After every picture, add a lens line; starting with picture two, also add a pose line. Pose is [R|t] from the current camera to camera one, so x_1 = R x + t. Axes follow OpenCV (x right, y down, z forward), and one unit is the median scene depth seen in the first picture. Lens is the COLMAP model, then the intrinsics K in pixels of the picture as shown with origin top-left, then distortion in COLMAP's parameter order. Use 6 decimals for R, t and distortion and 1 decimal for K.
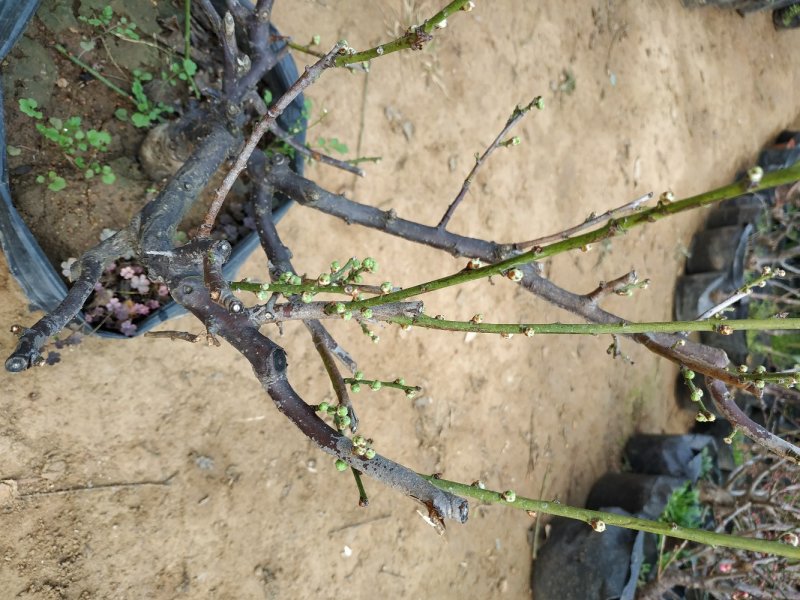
lens RADIAL K [[596.1, 0, 399.0], [0, 596.1, 296.0], [0, 0, 1]] dist [-0.012098, -0.035324]
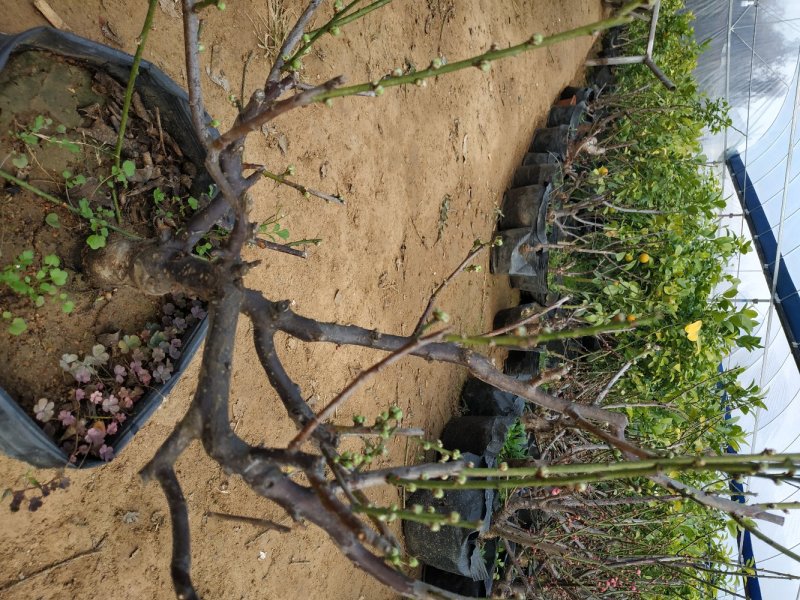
lens RADIAL K [[587.7, 0, 402.4], [0, 587.7, 295.9], [0, 0, 1]] dist [-0.001778, -0.014833]
pose [[0.944831, -0.084496, 0.316472, -0.122864], [0.044397, 0.990275, 0.131849, -0.139161], [-0.324535, -0.110525, 0.939394, -0.023899]]
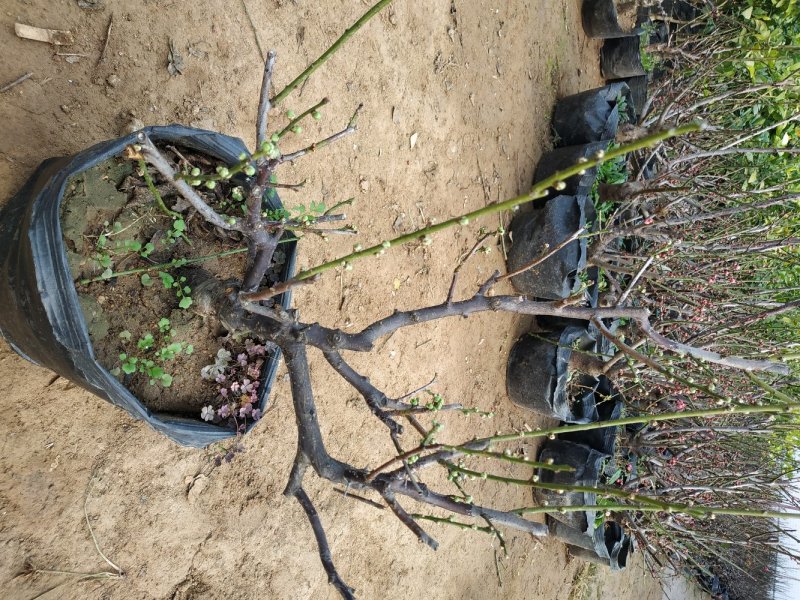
lens RADIAL K [[582.7, 0, 396.0], [0, 582.7, 304.1], [0, 0, 1]] dist [0.071476, -0.150017]
pose [[0.917654, -0.396877, -0.019983, -0.006447], [0.331860, 0.737720, 0.587911, -0.383026], [-0.218586, -0.546130, 0.808679, -0.031821]]
